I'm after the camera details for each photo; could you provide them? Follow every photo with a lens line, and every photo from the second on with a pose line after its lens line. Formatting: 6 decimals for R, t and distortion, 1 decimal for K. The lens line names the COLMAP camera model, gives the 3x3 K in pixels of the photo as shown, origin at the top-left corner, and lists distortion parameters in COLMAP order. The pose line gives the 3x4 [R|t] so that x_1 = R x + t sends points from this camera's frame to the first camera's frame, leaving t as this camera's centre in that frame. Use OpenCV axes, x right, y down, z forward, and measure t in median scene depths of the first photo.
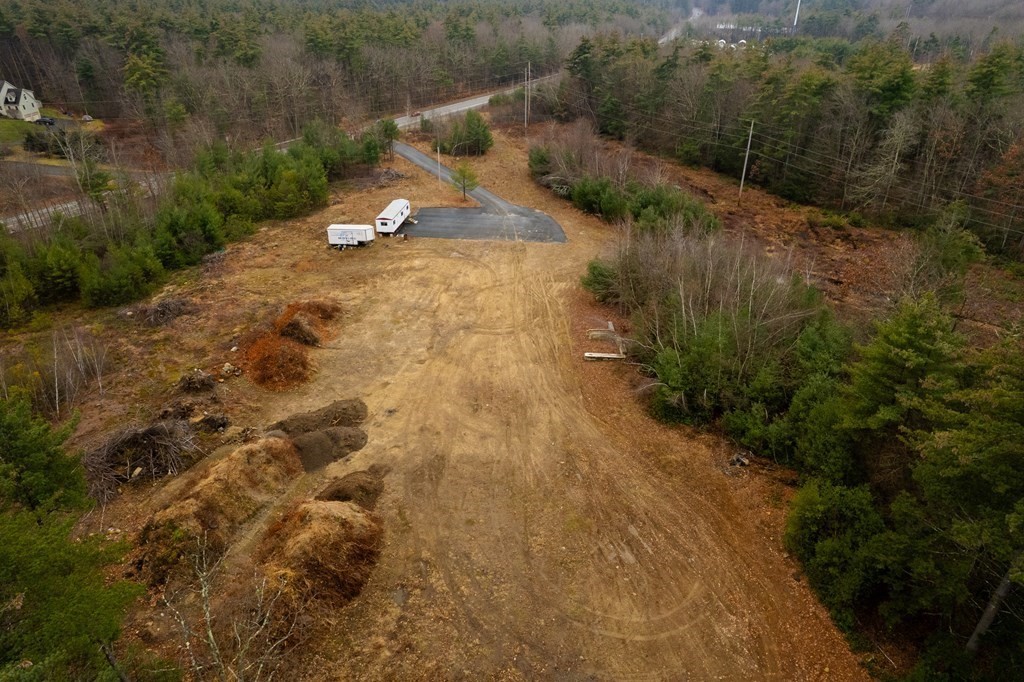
lens RADIAL K [[656.5, 0, 515.8], [0, 656.5, 340.1], [0, 0, 1]] dist [-0.075537, 0.069522]
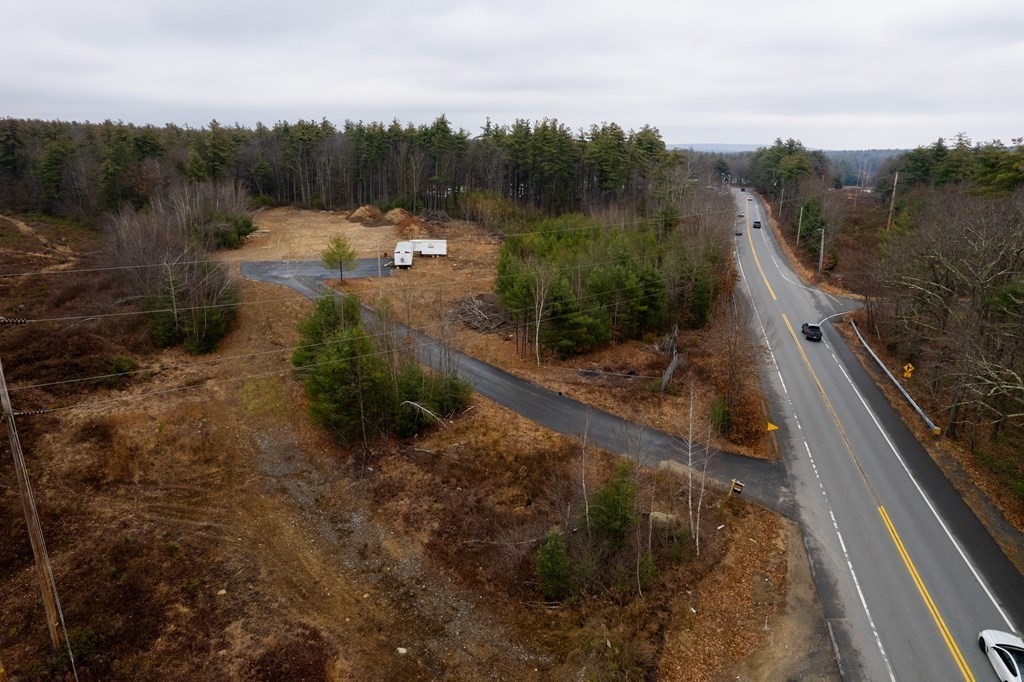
lens RADIAL K [[656.5, 0, 514.8], [0, 656.5, 339.3], [0, 0, 1]] dist [-0.075537, 0.069522]
pose [[-0.971240, 0.057584, -0.231036, -0.132396], [-0.126586, 0.696952, 0.705856, -1.071179], [0.201667, 0.714802, -0.669619, 2.278236]]
